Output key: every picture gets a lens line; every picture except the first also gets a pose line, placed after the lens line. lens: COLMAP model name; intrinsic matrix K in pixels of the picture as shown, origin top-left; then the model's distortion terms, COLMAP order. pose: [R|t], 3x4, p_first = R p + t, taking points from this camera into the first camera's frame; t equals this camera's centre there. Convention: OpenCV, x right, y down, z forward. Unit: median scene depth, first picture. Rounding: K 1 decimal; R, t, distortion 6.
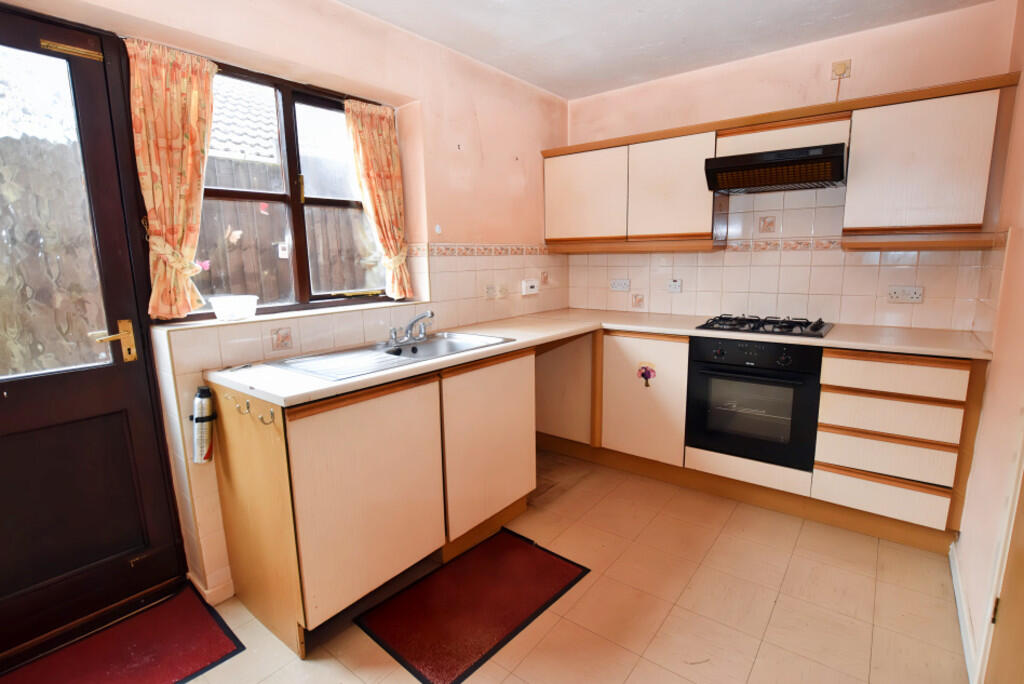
lens RADIAL K [[506.8, 0, 512.0], [0, 506.8, 342.0], [0, 0, 1]] dist [-0.009213, -0.000321]
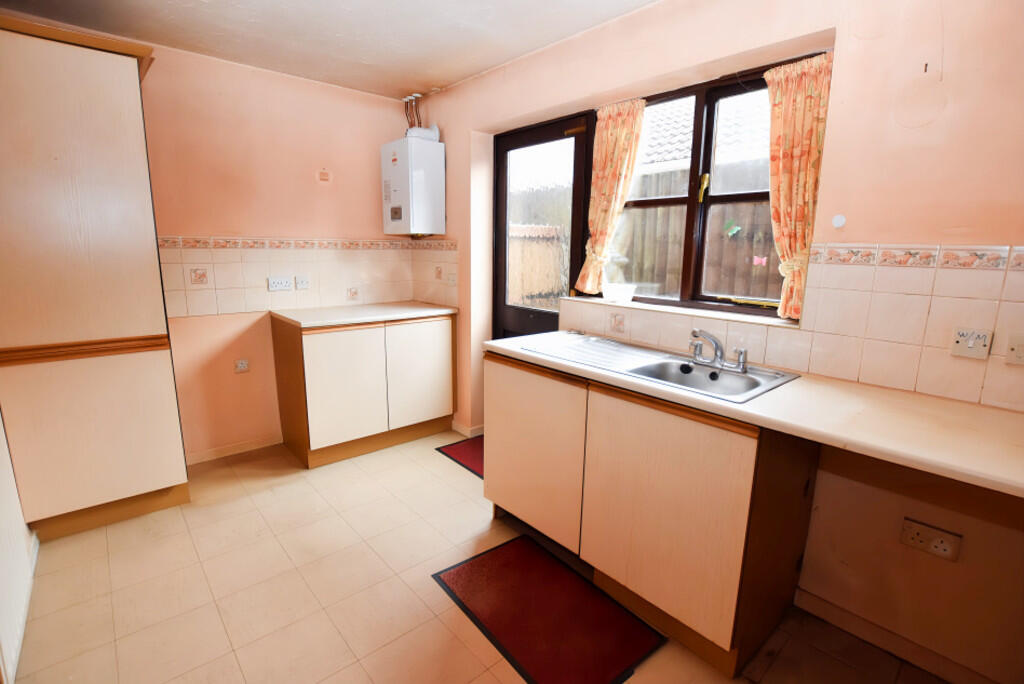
lens RADIAL K [[466.7, 0, 512.0], [0, 466.7, 342.0], [0, 0, 1]] dist [-0.004993, -0.000306]
pose [[-0.180696, 0.199357, -0.963123, 0.617552], [-0.192757, 0.953074, 0.233442, -0.158504], [0.964465, 0.227830, -0.133789, 0.844840]]
